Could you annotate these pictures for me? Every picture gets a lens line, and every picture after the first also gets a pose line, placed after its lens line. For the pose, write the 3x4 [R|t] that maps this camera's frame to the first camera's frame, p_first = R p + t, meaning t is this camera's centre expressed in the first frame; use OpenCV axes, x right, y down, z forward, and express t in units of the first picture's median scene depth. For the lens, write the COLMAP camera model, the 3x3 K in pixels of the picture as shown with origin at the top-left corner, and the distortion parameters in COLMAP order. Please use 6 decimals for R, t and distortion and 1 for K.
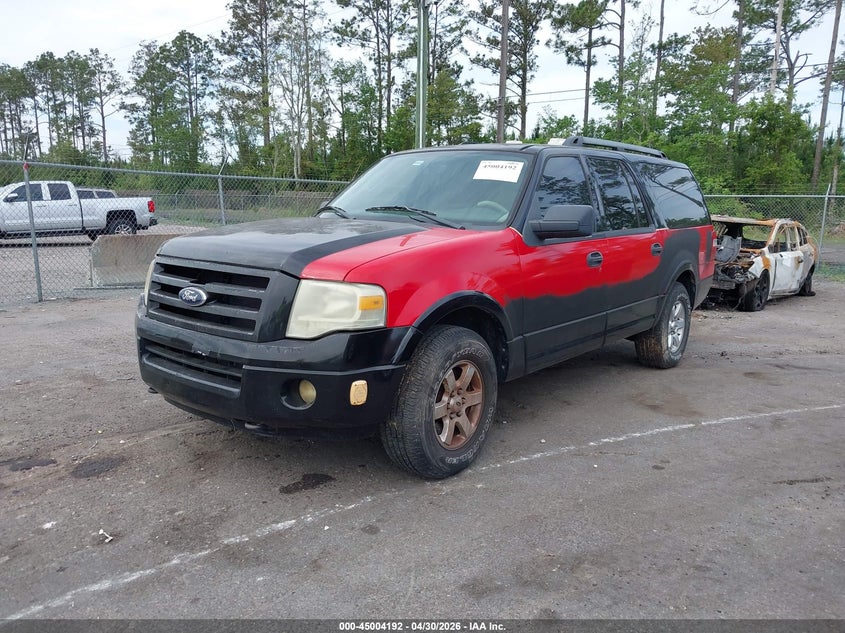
lens RADIAL K [[671.9, 0, 422.5], [0, 671.9, 316.5], [0, 0, 1]] dist [0.041977, -0.005013]
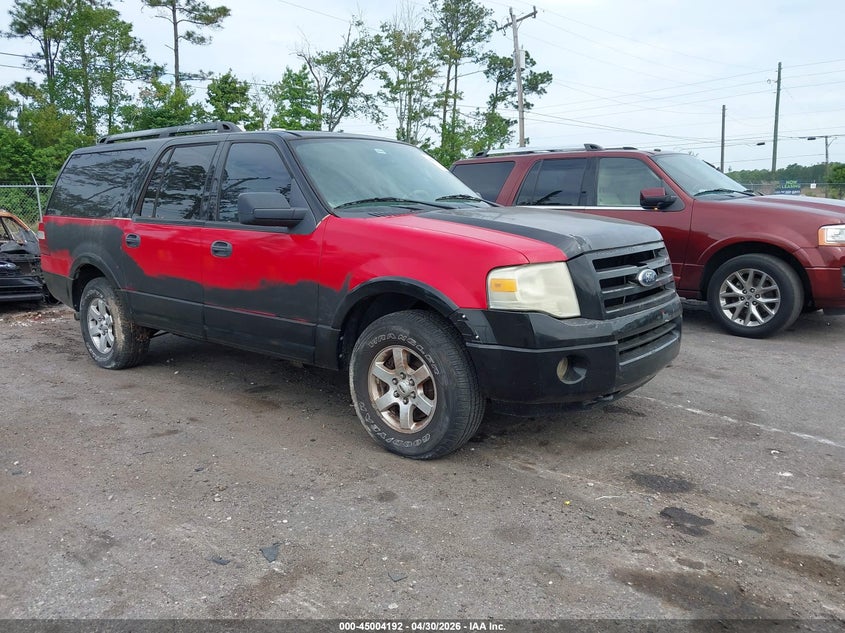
lens RADIAL K [[671.9, 0, 422.5], [0, 671.9, 316.5], [0, 0, 1]] dist [0.041977, -0.005013]
pose [[-0.018244, -0.192864, 0.981056, -1.380187], [0.167416, 0.966777, 0.193170, -0.233644], [-0.985718, 0.167768, 0.014651, 1.324307]]
